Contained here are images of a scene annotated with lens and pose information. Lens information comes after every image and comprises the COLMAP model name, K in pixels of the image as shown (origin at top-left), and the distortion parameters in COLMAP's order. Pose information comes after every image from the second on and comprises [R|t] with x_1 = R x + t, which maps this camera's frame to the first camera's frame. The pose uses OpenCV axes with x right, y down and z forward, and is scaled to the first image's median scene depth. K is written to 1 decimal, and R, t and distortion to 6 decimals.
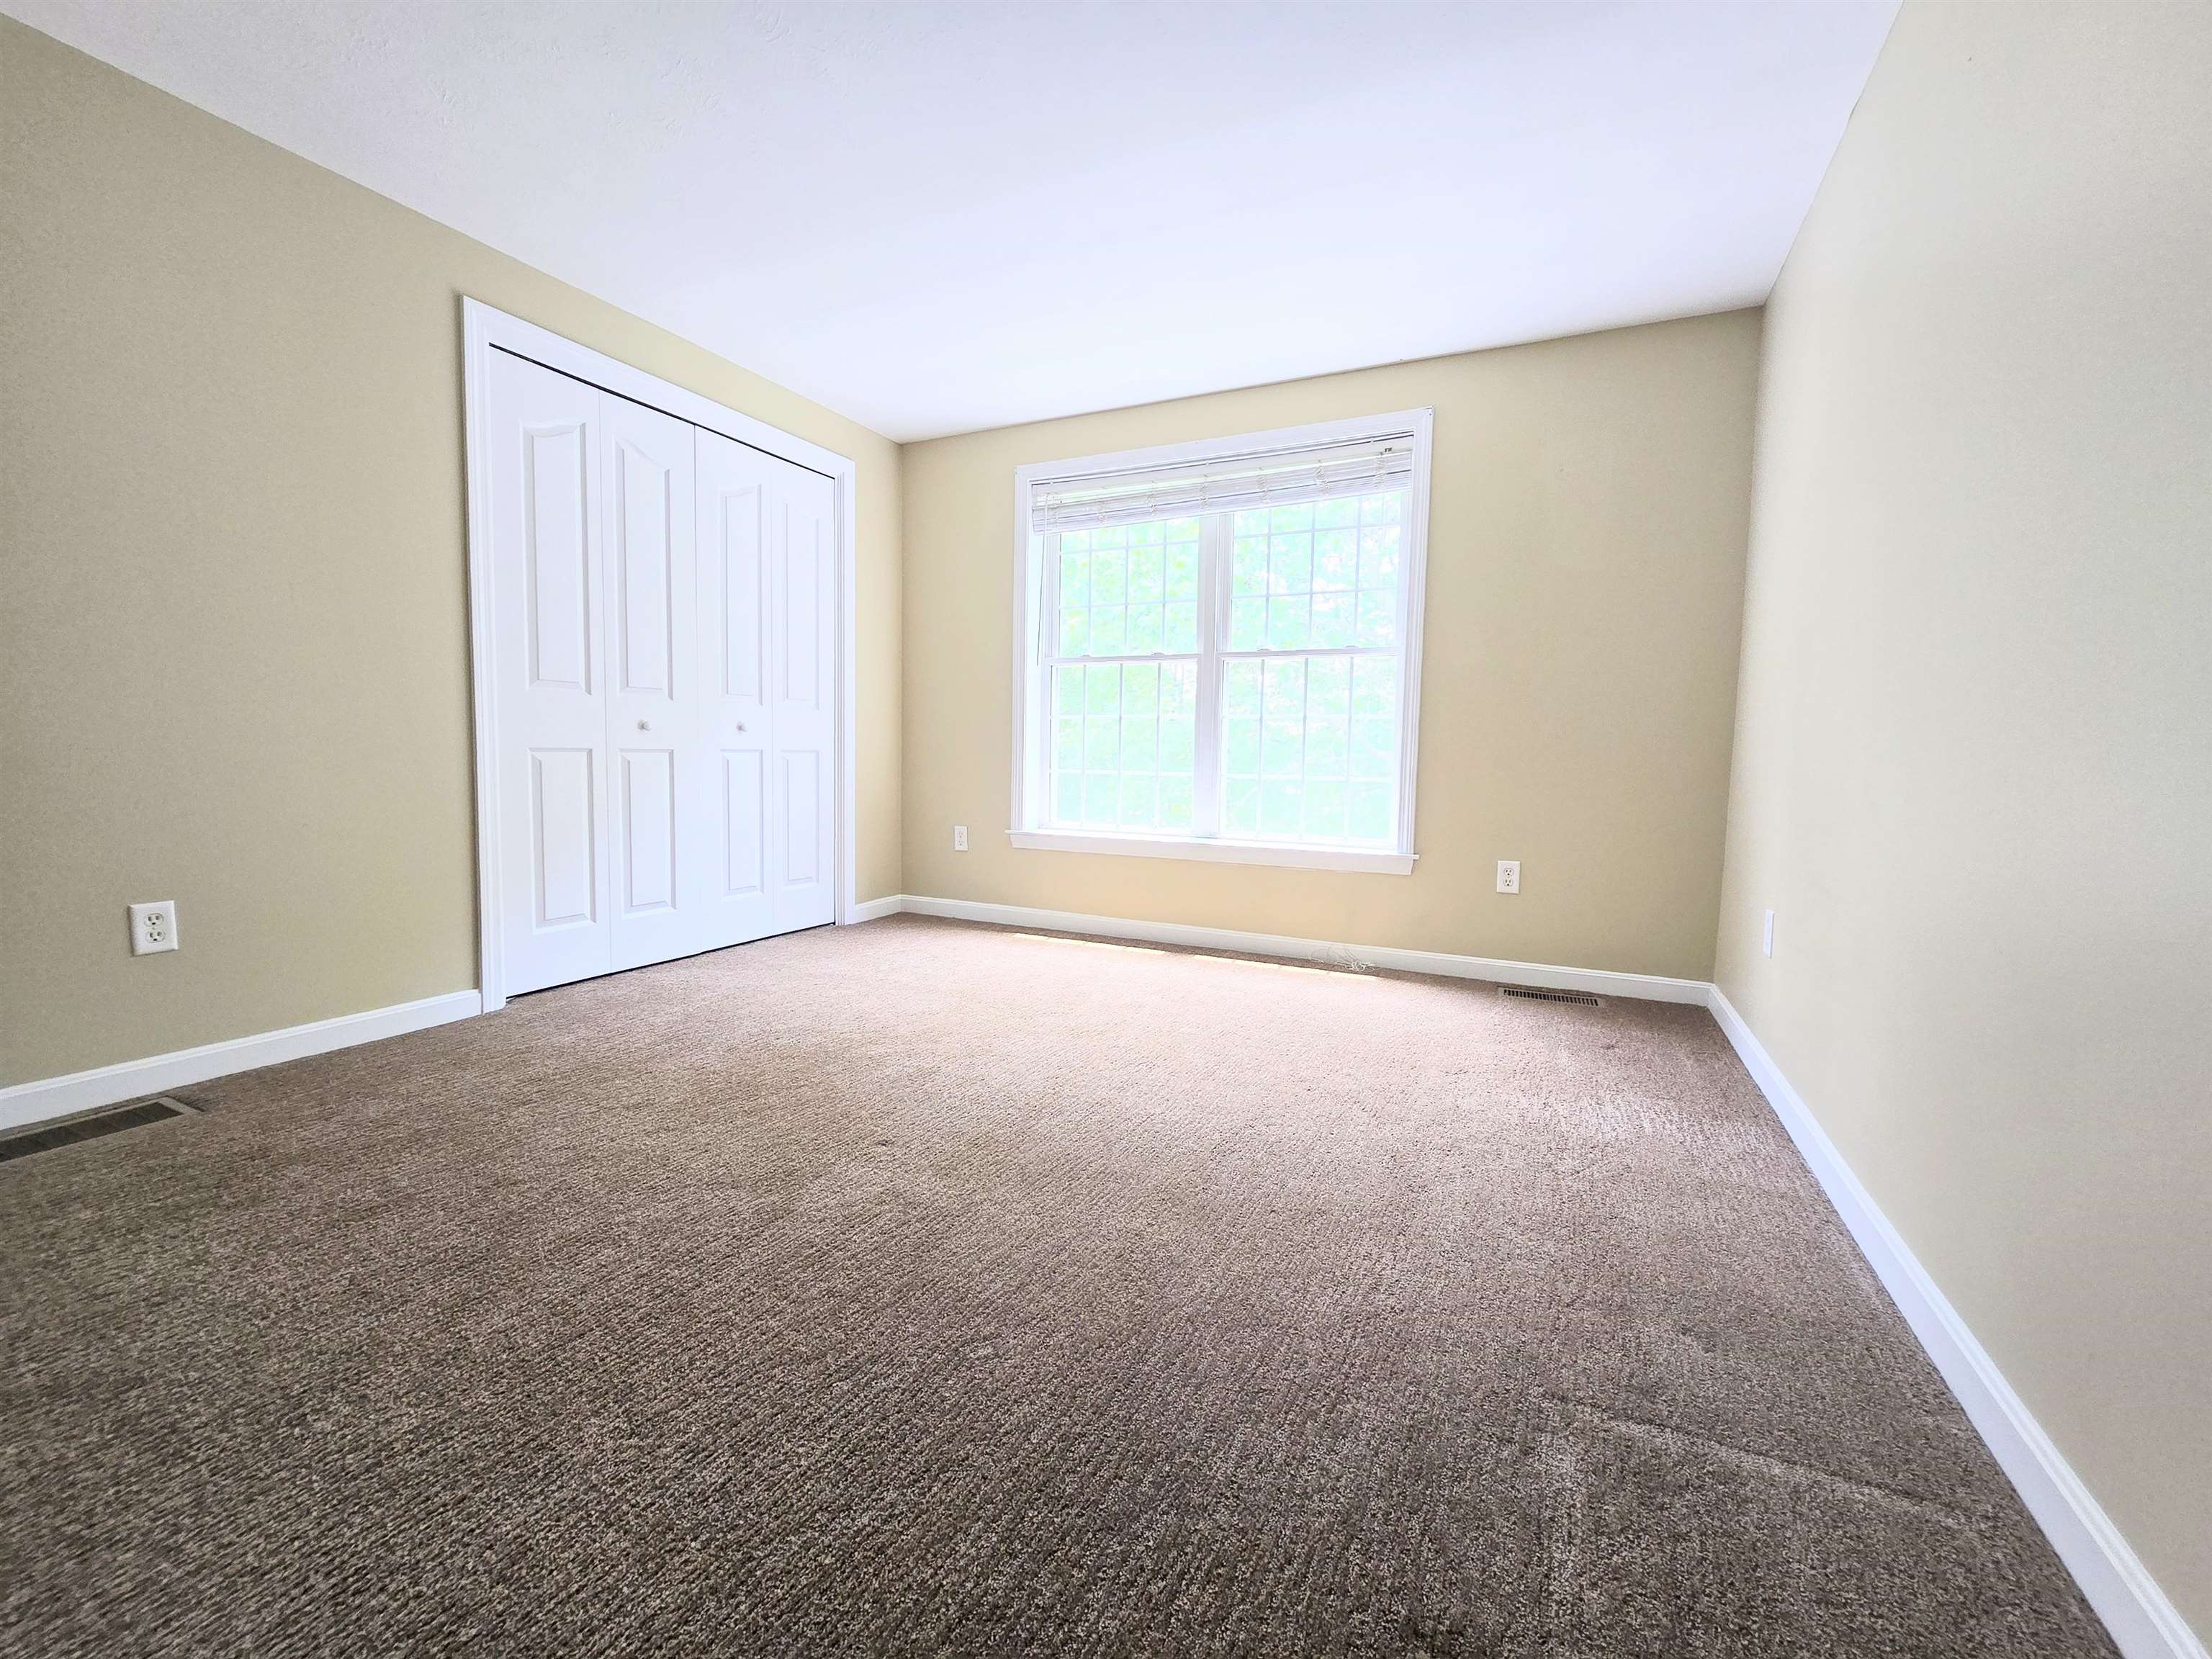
lens RADIAL K [[904.8, 0, 1101.9], [0, 904.8, 823.5], [0, 0, 1]] dist [-0.000310, 0.000108]
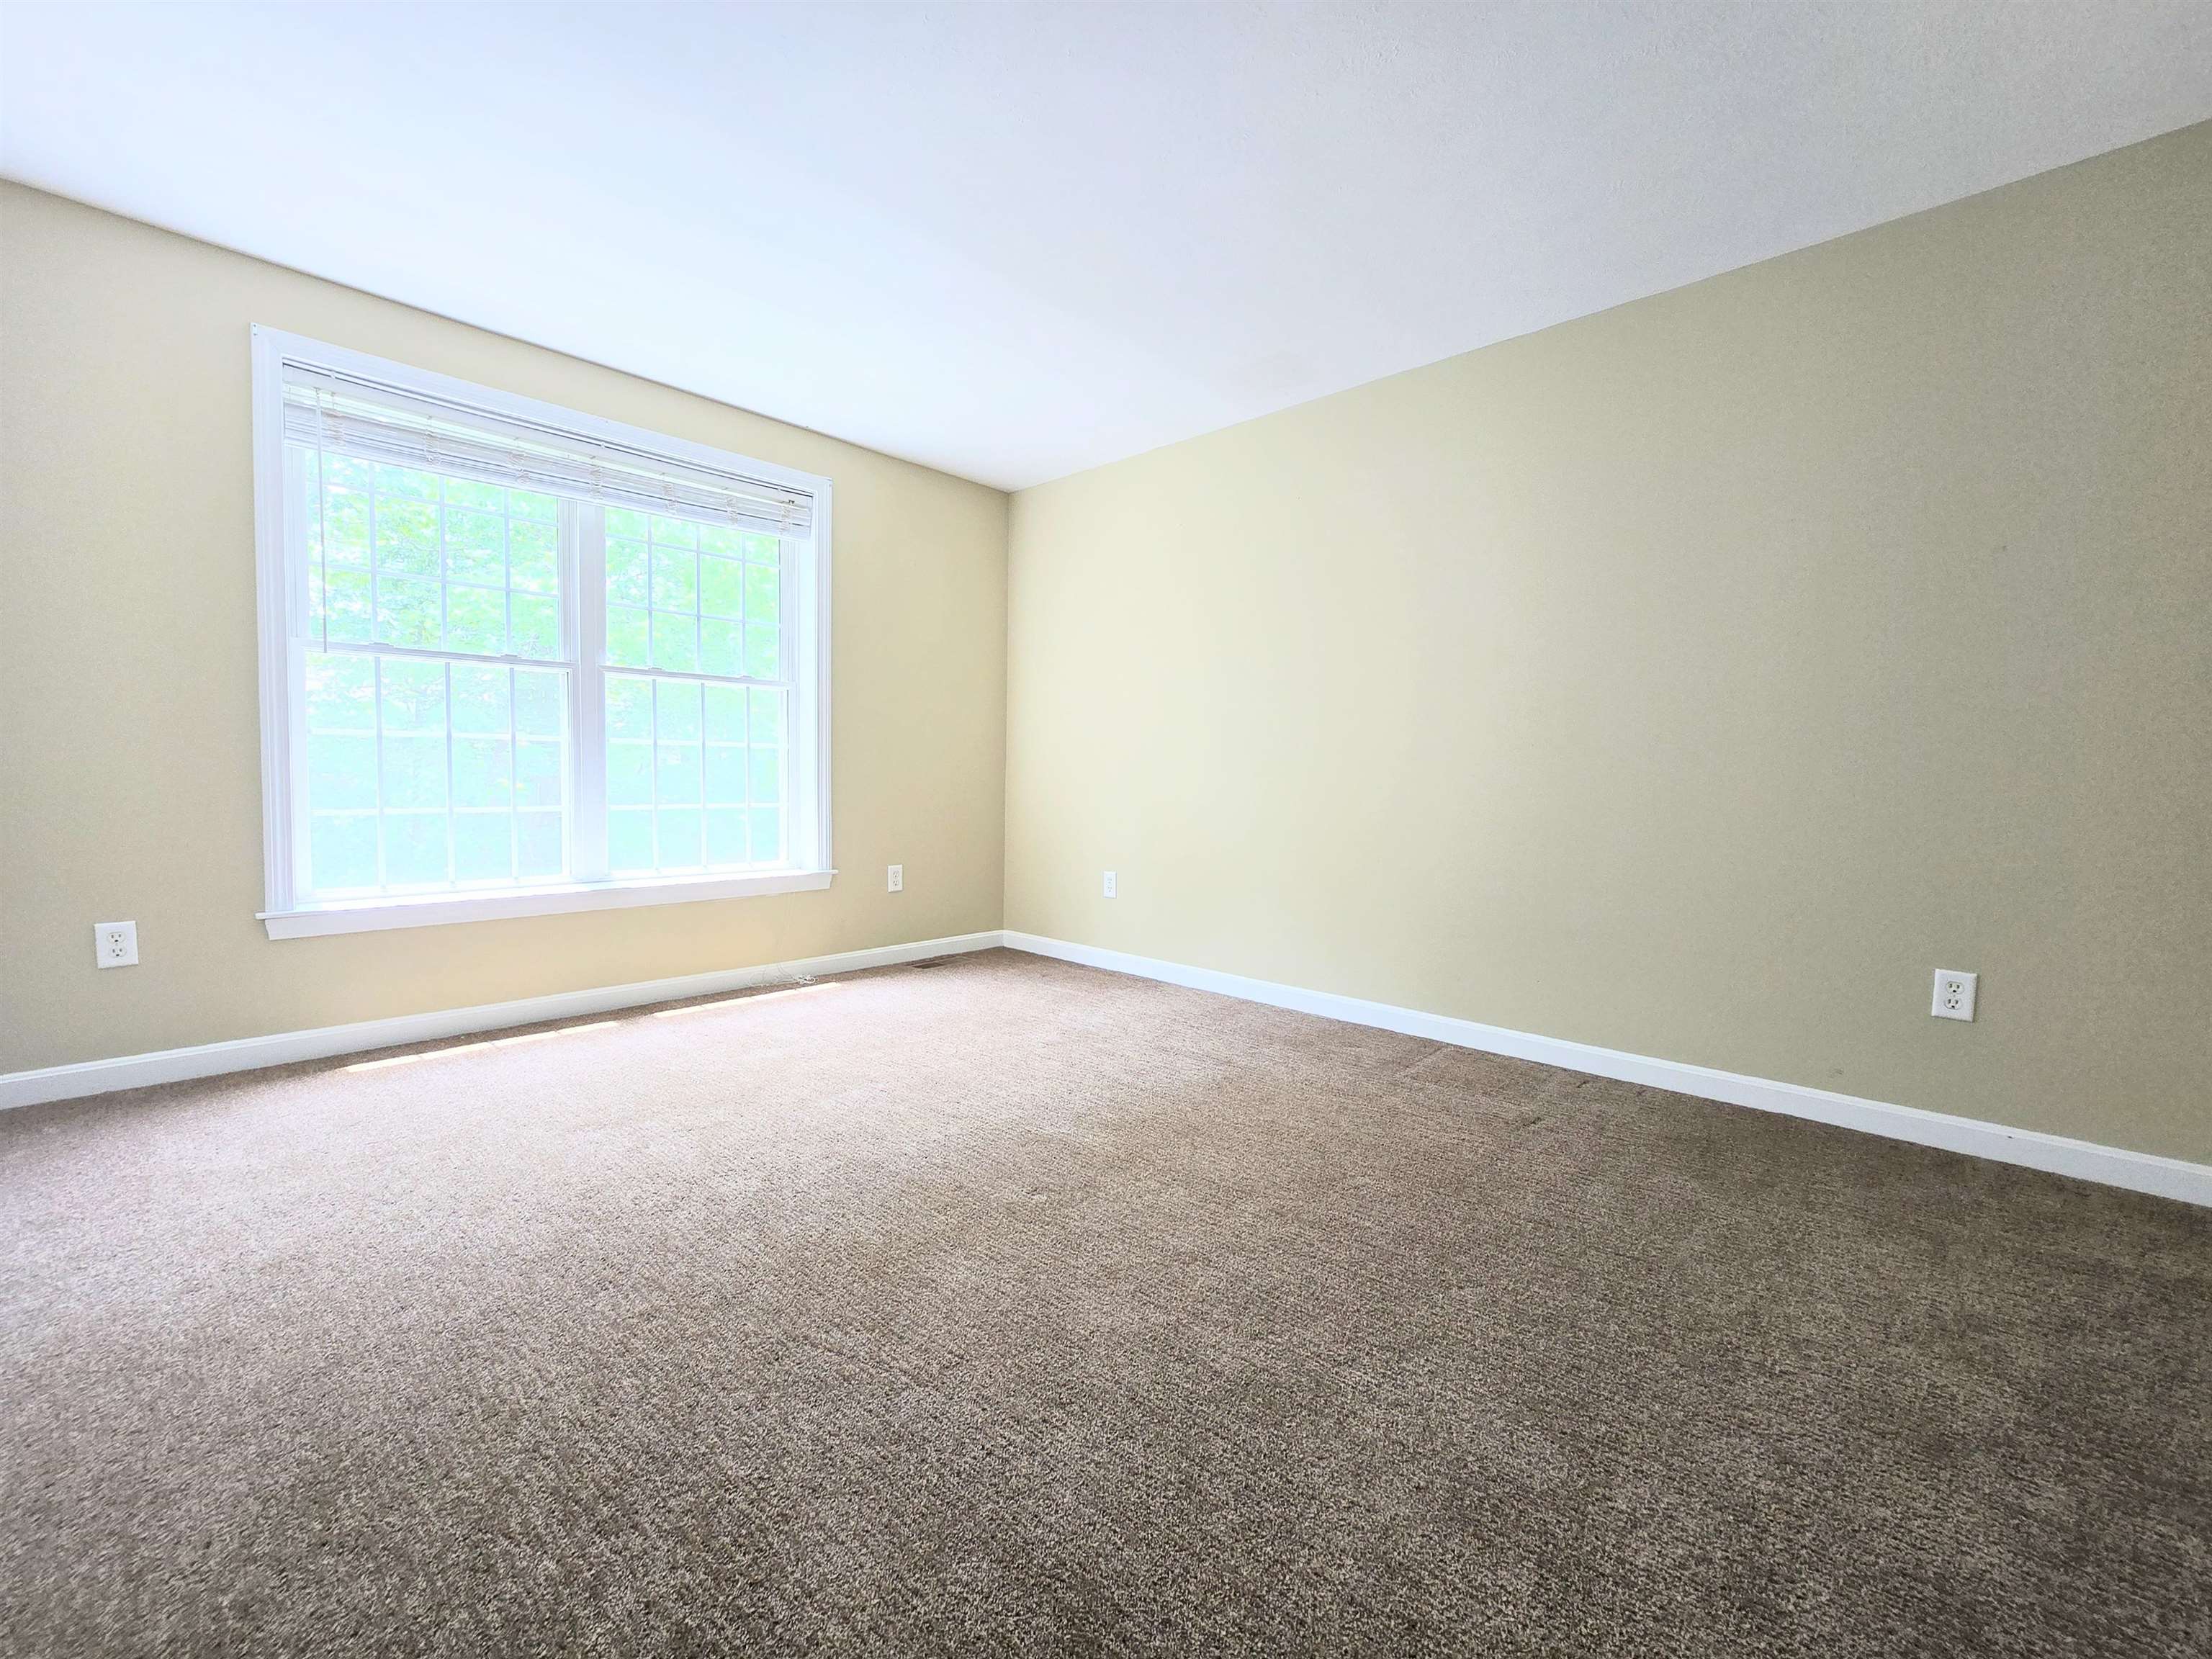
lens RADIAL K [[904.8, 0, 1101.9], [0, 904.8, 823.5], [0, 0, 1]] dist [-0.000310, 0.000108]
pose [[0.302378, -0.060726, 0.951252, -0.554344], [0.073217, 0.996500, 0.040341, -0.039187], [-0.950372, 0.057450, 0.305765, 0.295337]]
